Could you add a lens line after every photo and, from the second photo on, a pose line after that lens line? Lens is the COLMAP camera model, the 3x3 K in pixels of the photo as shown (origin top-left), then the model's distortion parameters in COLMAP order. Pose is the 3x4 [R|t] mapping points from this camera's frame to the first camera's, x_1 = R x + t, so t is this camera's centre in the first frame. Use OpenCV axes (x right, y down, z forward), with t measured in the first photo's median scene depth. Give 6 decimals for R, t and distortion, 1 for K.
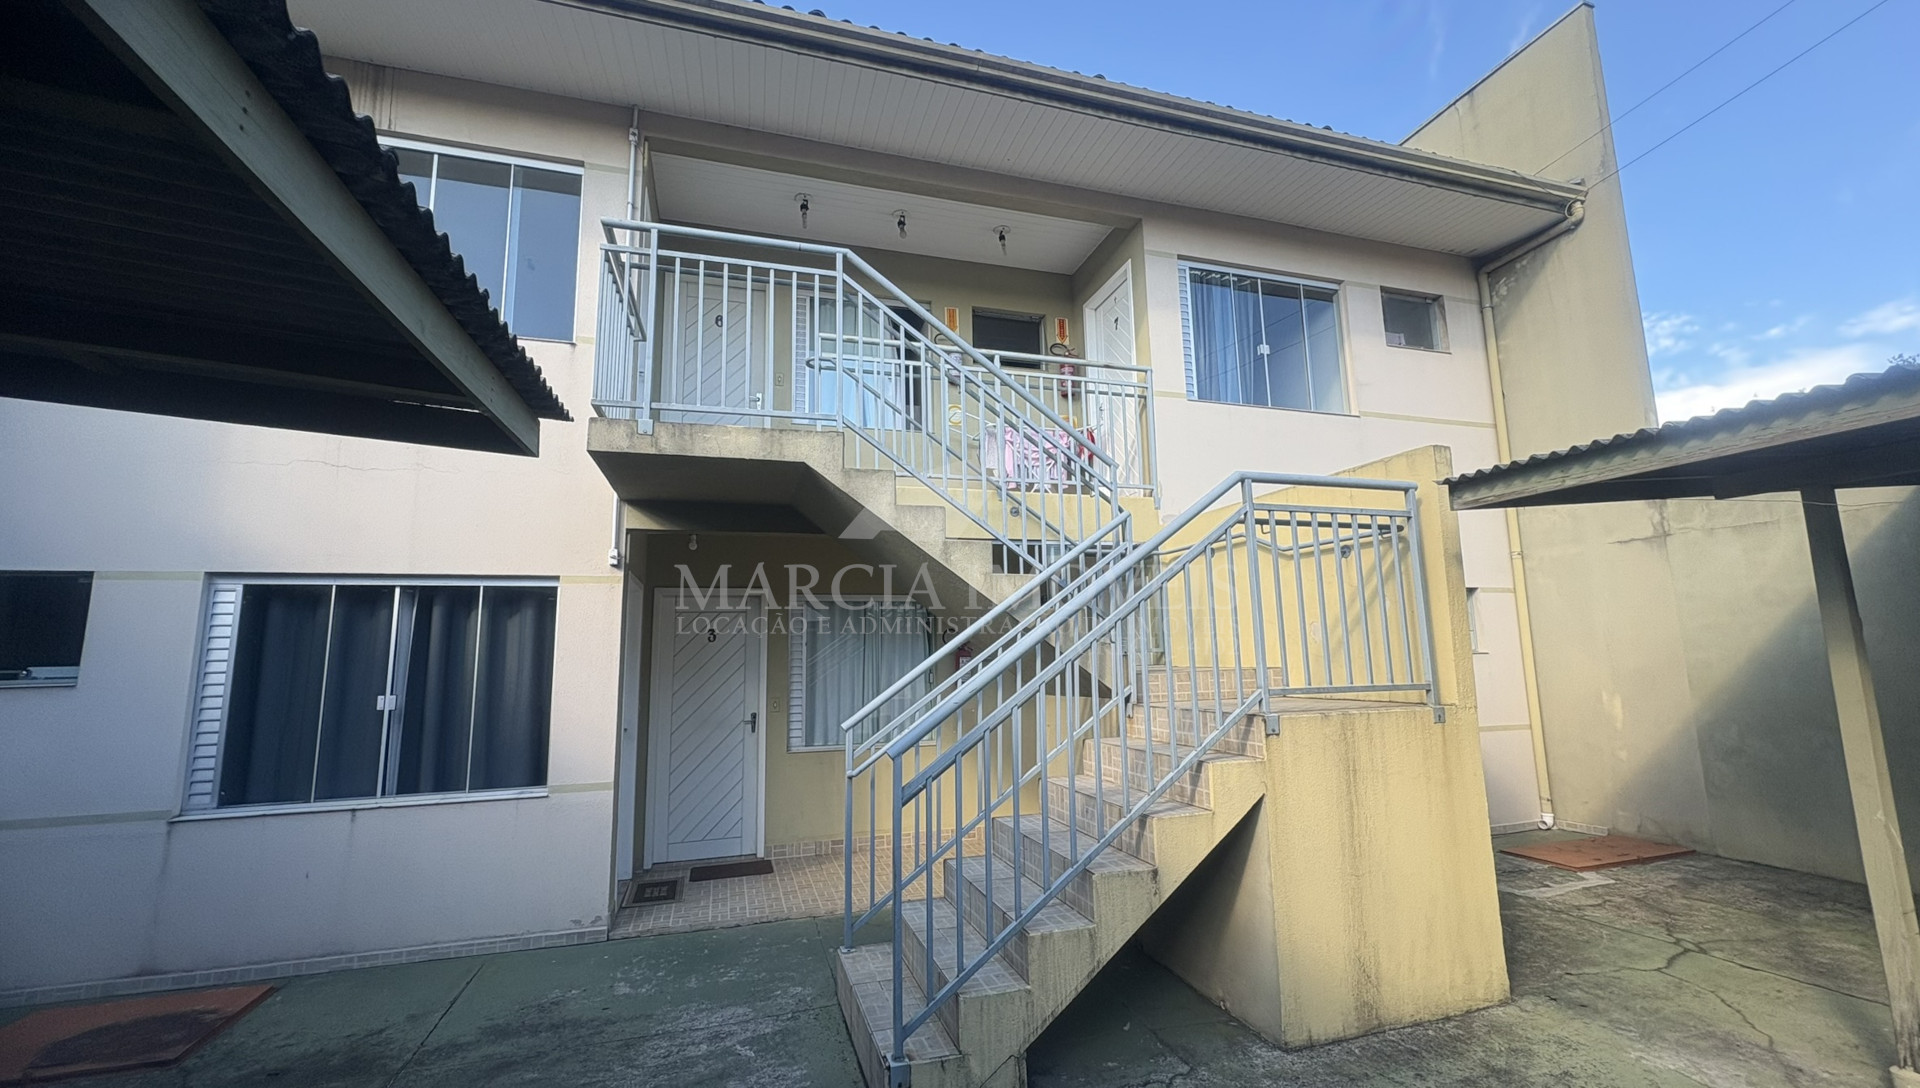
lens RADIAL K [[760.5, 0, 963.3], [0, 760.5, 545.8], [0, 0, 1]] dist [-0.000648, -0.000289]
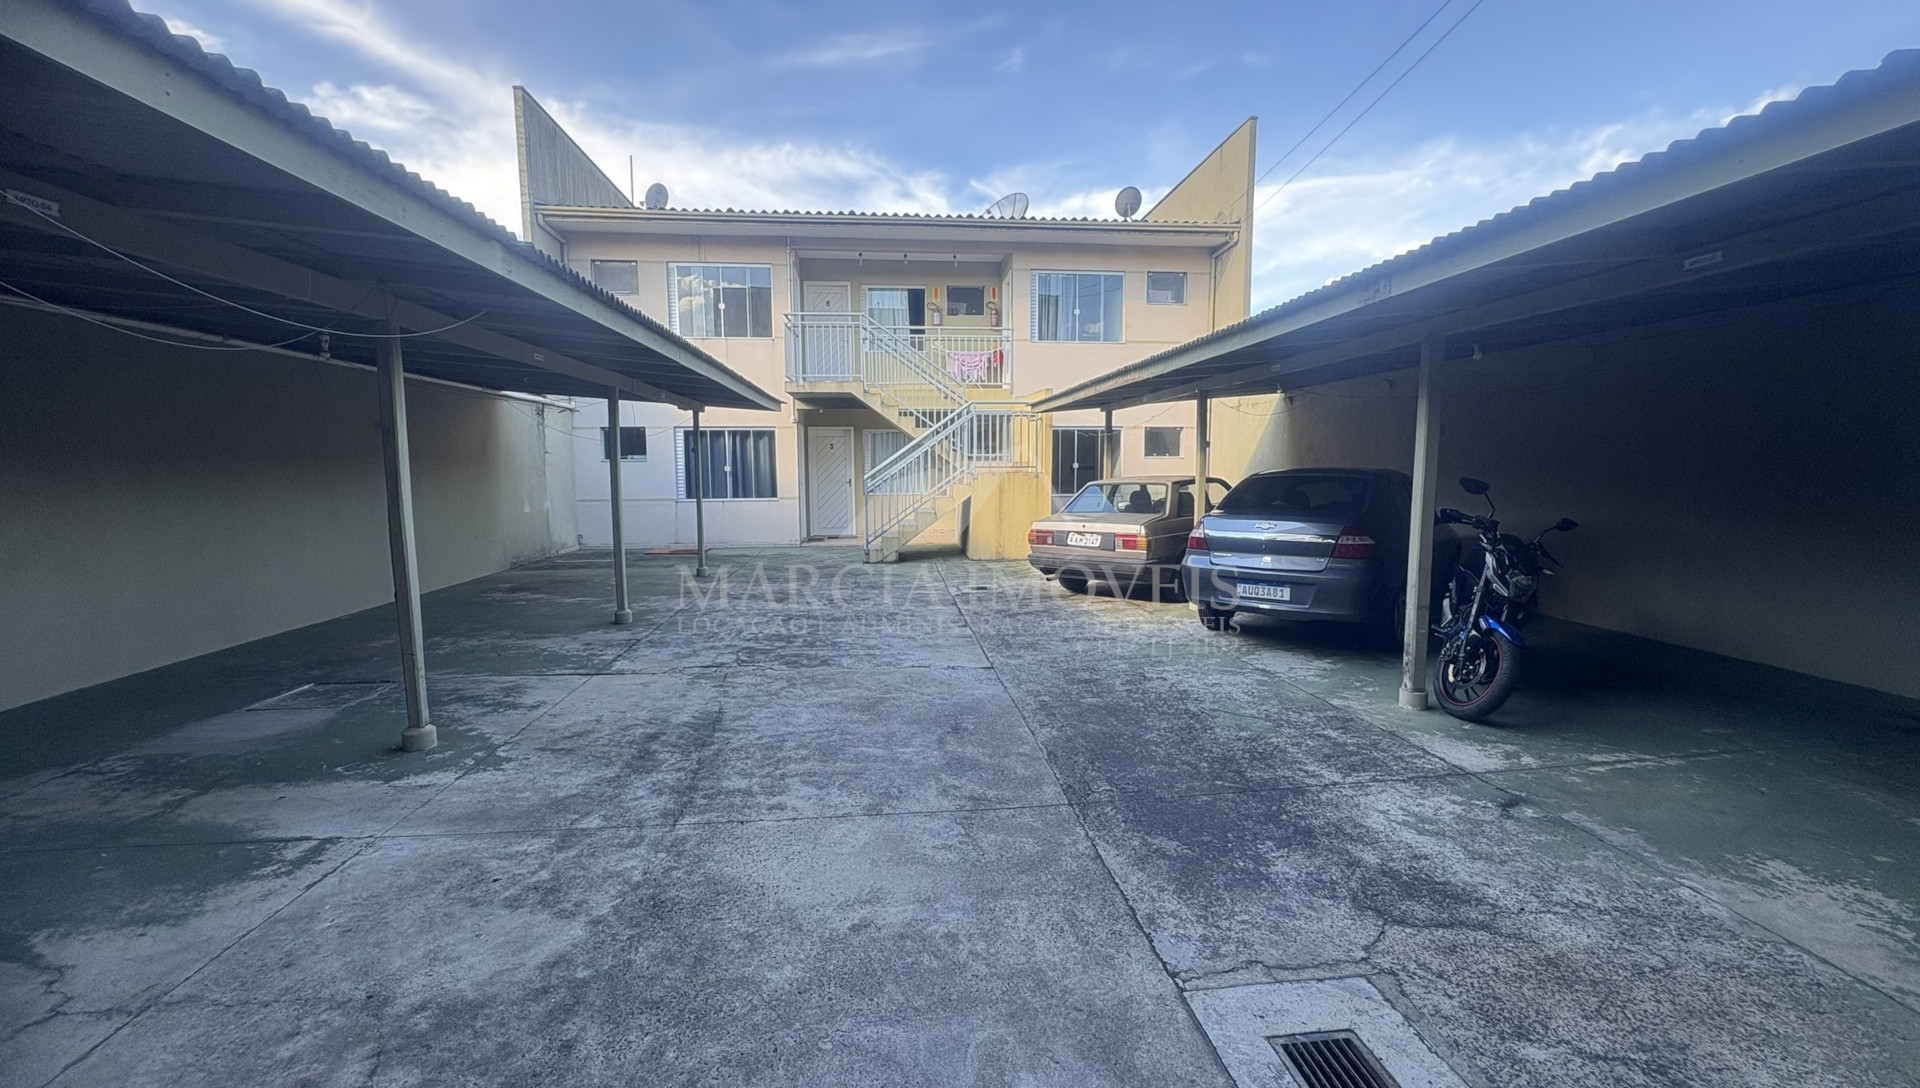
lens RADIAL K [[760.5, 0, 961.1], [0, 760.5, 544.3], [0, 0, 1]] dist [-0.000648, -0.000289]
pose [[0.980825, 0.036194, -0.191501, 0.743329], [0.013132, 0.968097, 0.250233, -0.245481], [0.194448, -0.247950, 0.949058, -1.754384]]
